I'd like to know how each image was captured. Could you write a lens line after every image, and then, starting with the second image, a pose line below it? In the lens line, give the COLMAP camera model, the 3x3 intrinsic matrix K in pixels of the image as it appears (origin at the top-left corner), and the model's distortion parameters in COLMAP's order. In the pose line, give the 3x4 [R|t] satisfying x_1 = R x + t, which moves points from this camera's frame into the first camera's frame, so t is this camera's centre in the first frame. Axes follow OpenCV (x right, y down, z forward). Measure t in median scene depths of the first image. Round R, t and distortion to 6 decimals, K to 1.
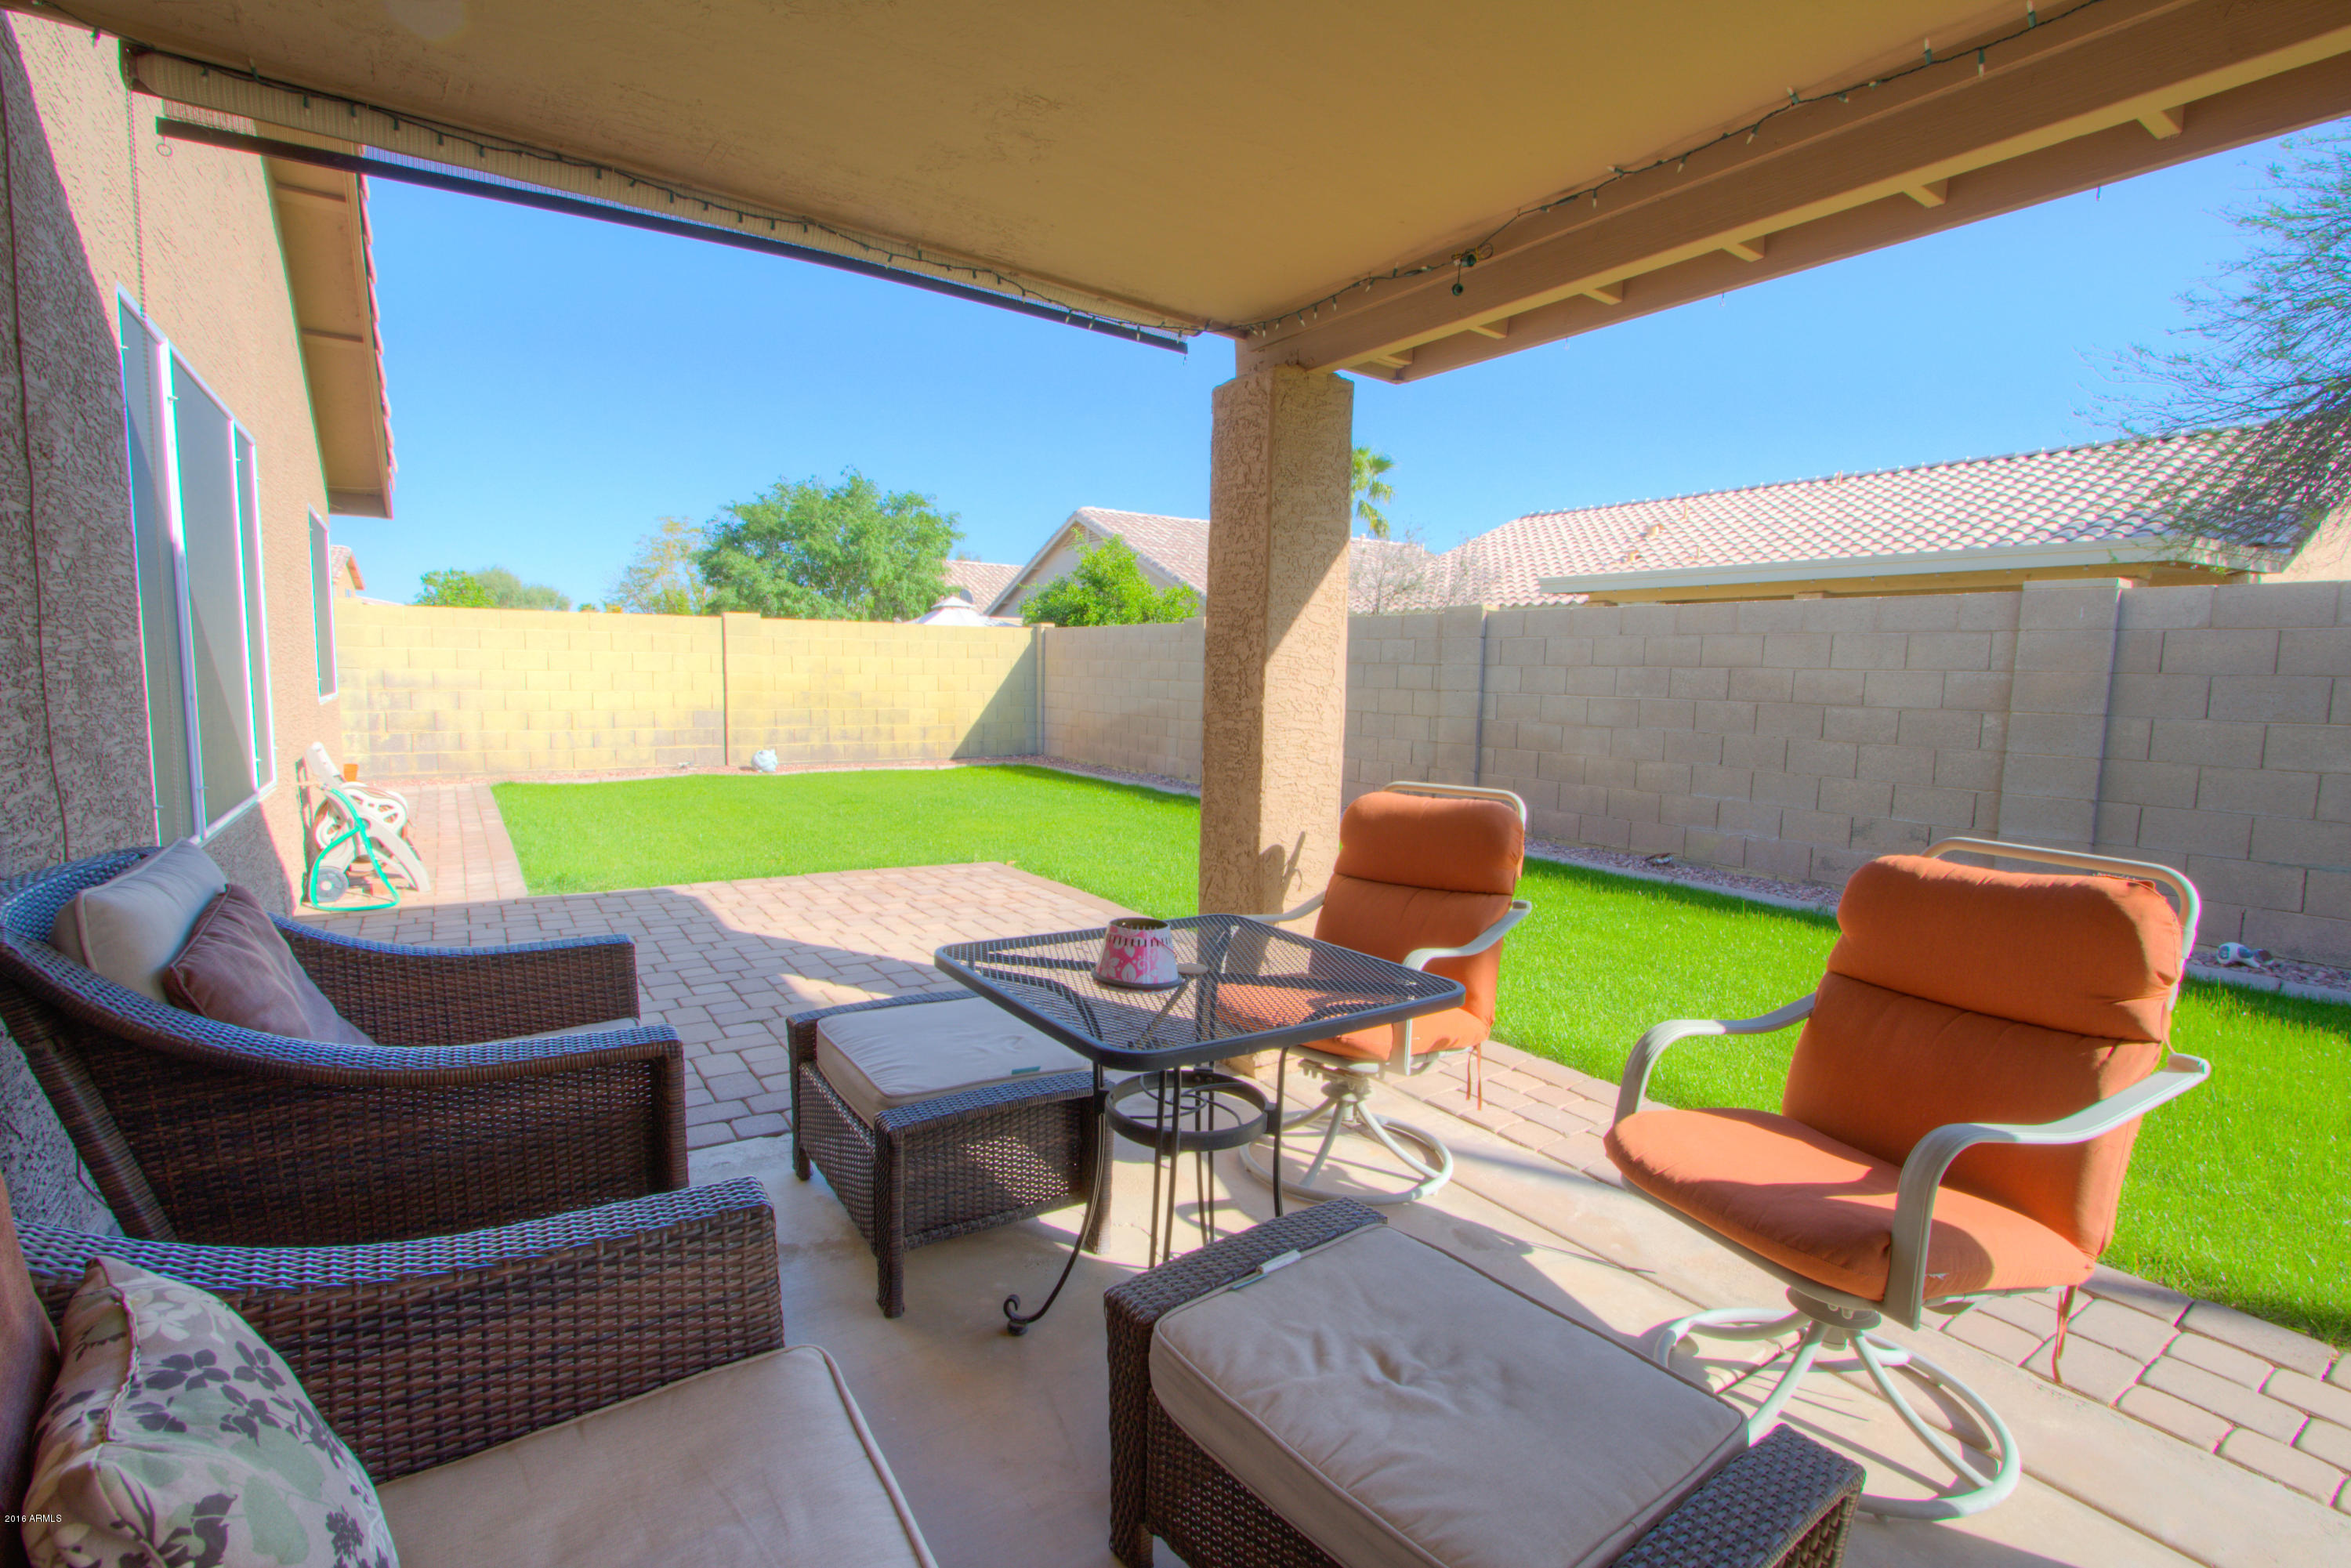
lens RADIAL K [[1114.1, 0, 1181.3], [0, 1114.1, 788.5], [0, 0, 1]] dist [-0.001100, -0.000109]
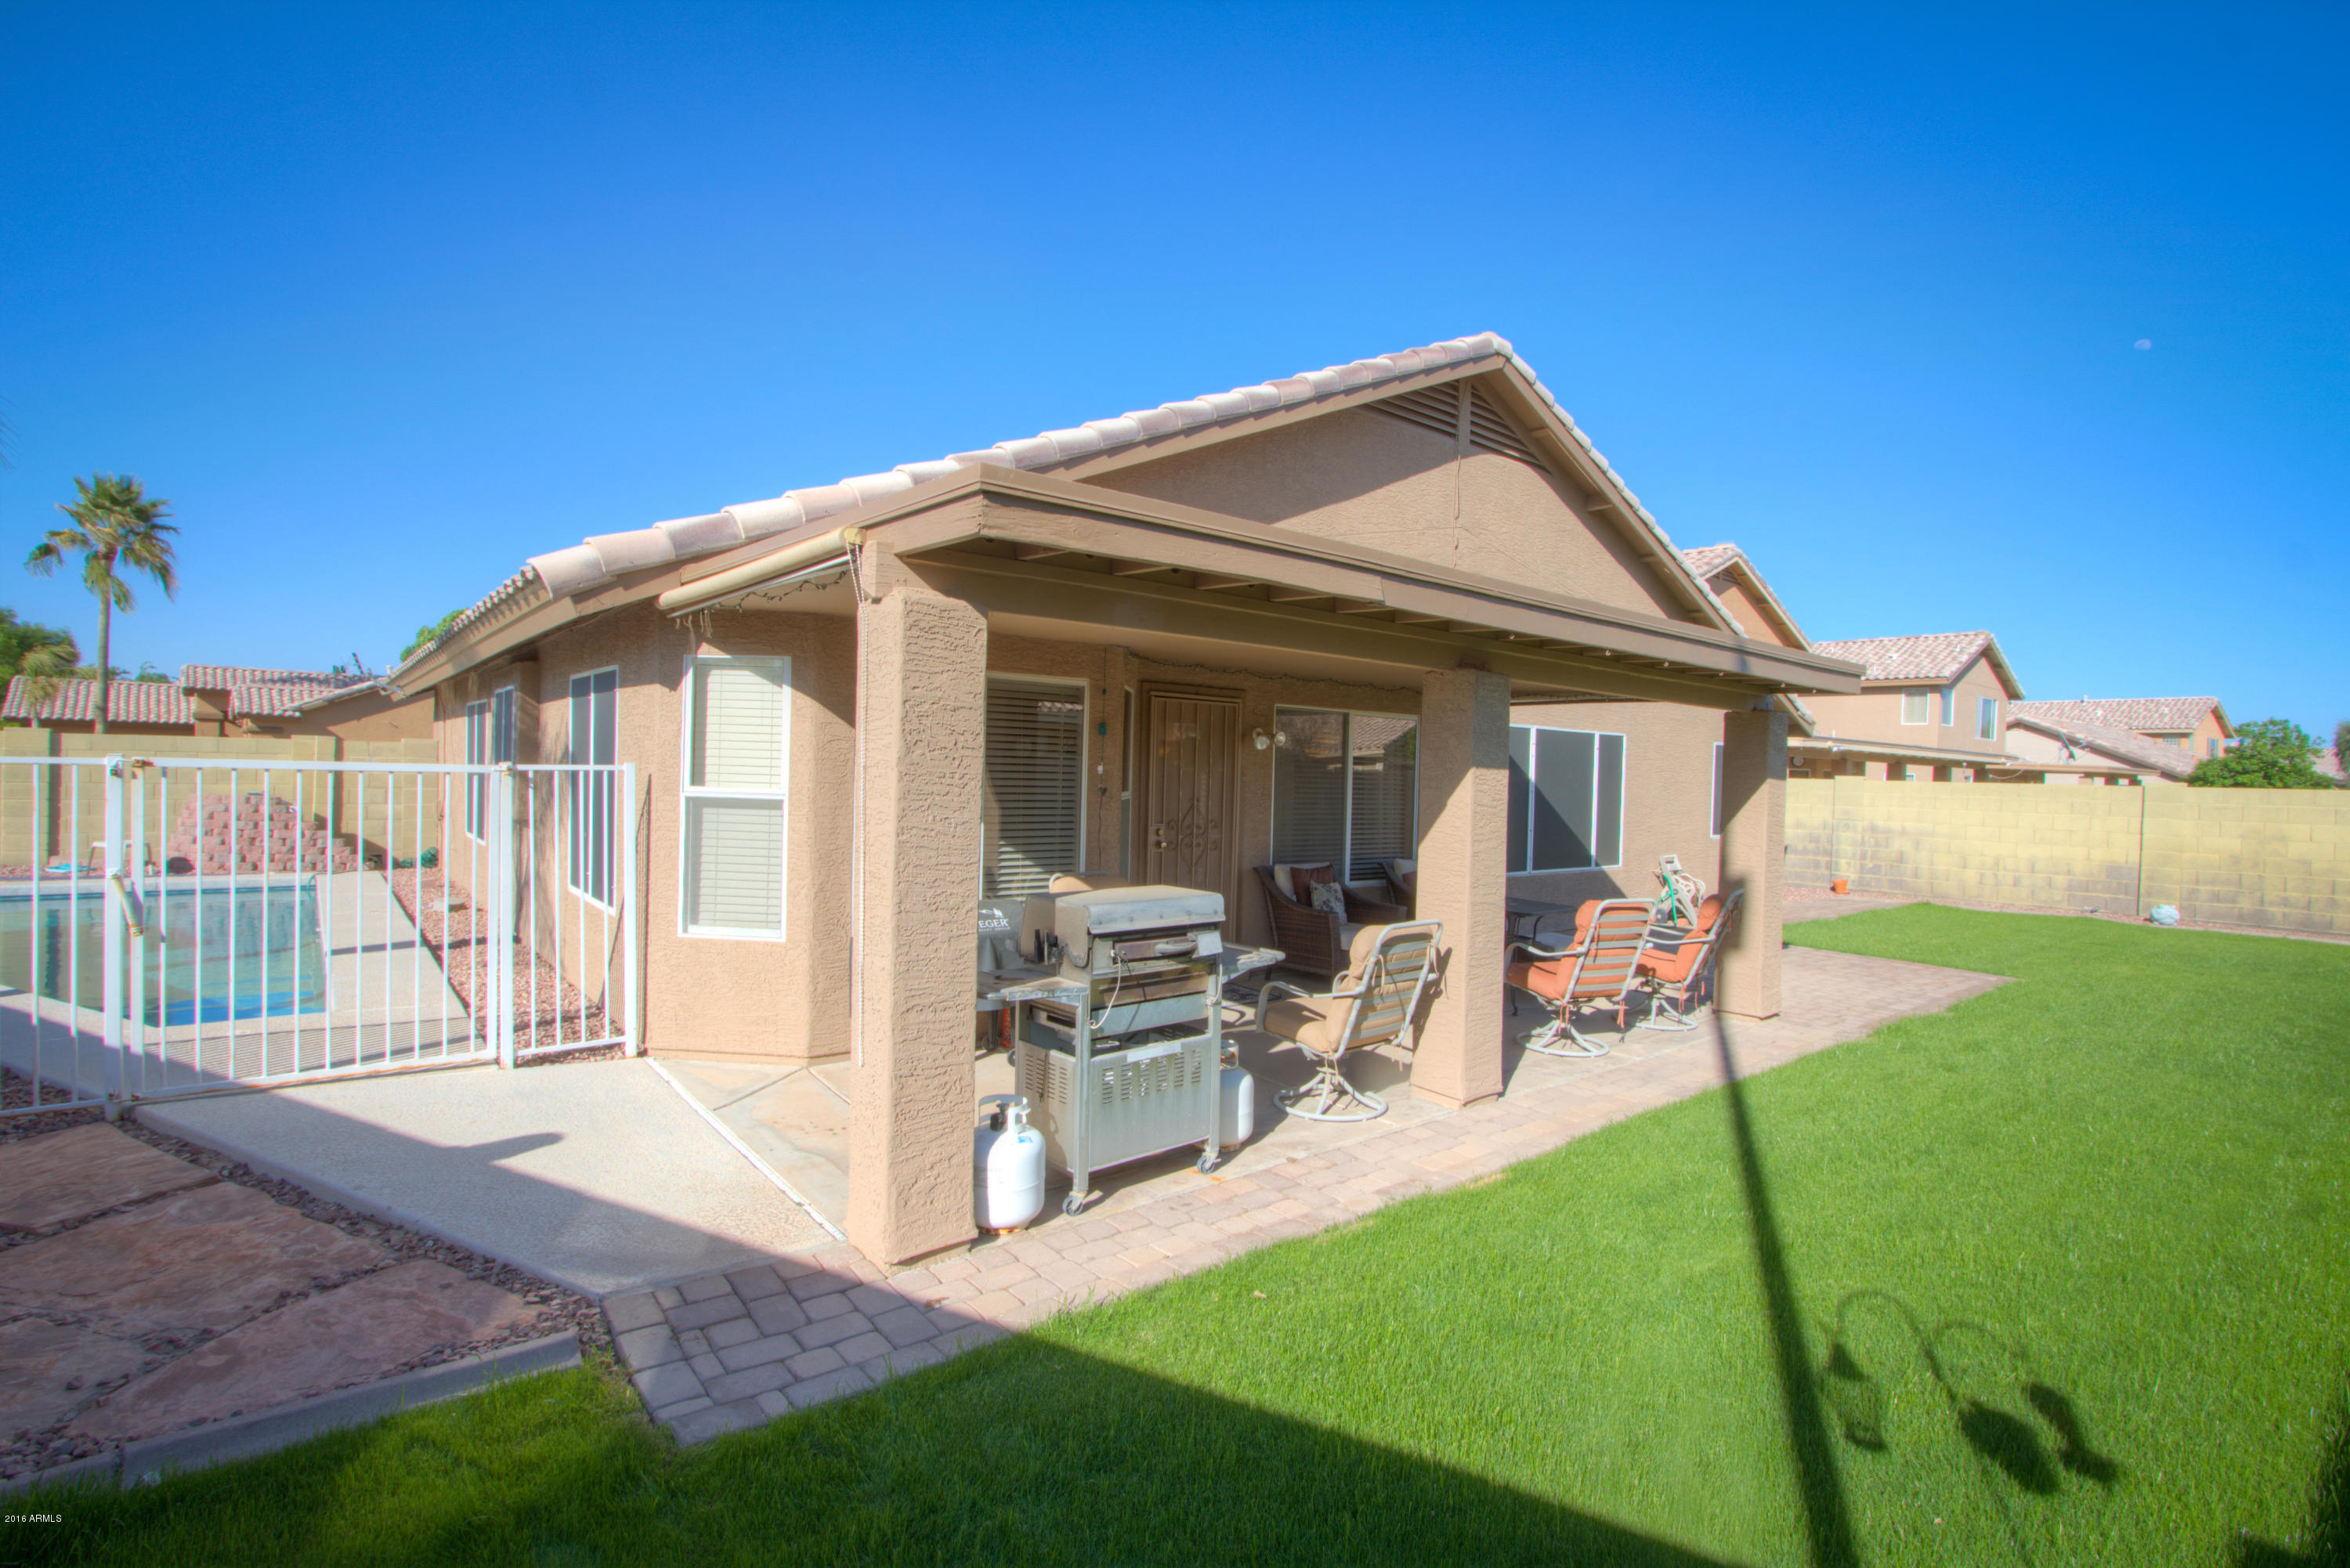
lens RADIAL K [[1113.6, 0, 1181.4], [0, 1113.6, 784.9], [0, 0, 1]] dist [-0.001100, -0.000109]
pose [[0.081015, 0.001763, -0.996711, 0.667336], [-0.127987, 0.991738, -0.008649, -0.018866], [0.988461, 0.128267, 0.080571, -0.072233]]
